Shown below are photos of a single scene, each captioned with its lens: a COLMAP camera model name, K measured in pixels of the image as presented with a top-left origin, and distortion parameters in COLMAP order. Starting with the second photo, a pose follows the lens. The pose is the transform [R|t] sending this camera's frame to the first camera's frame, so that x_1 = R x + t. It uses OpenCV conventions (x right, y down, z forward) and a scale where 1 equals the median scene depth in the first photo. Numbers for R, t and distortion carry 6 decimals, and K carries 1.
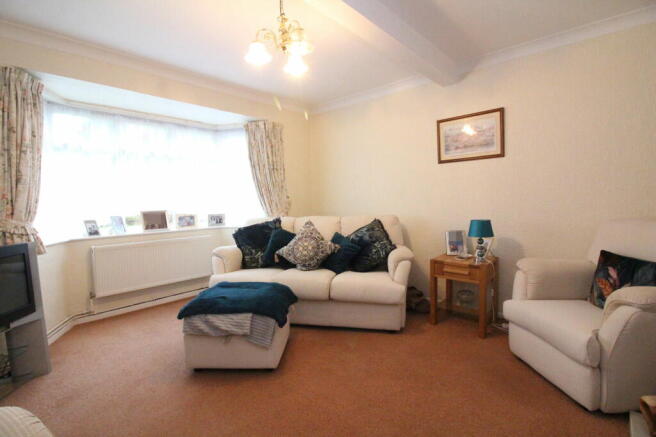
lens RADIAL K [[307.2, 0, 328.0], [0, 307.2, 218.5], [0, 0, 1]] dist [-0.000275, -0.000197]
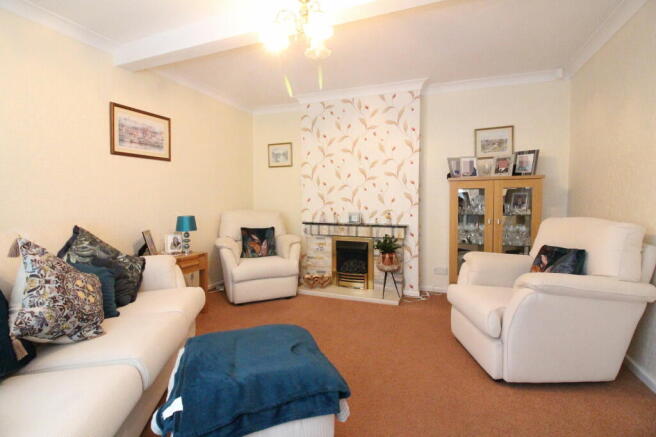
lens RADIAL K [[307.2, 0, 328.0], [0, 307.2, 218.5], [0, 0, 1]] dist [-0.000275, -0.000197]
pose [[-0.359773, -0.035061, 0.932381, -0.649514], [0.073422, 0.995131, 0.065752, -0.019841], [-0.930147, 0.092113, -0.355447, 0.803672]]
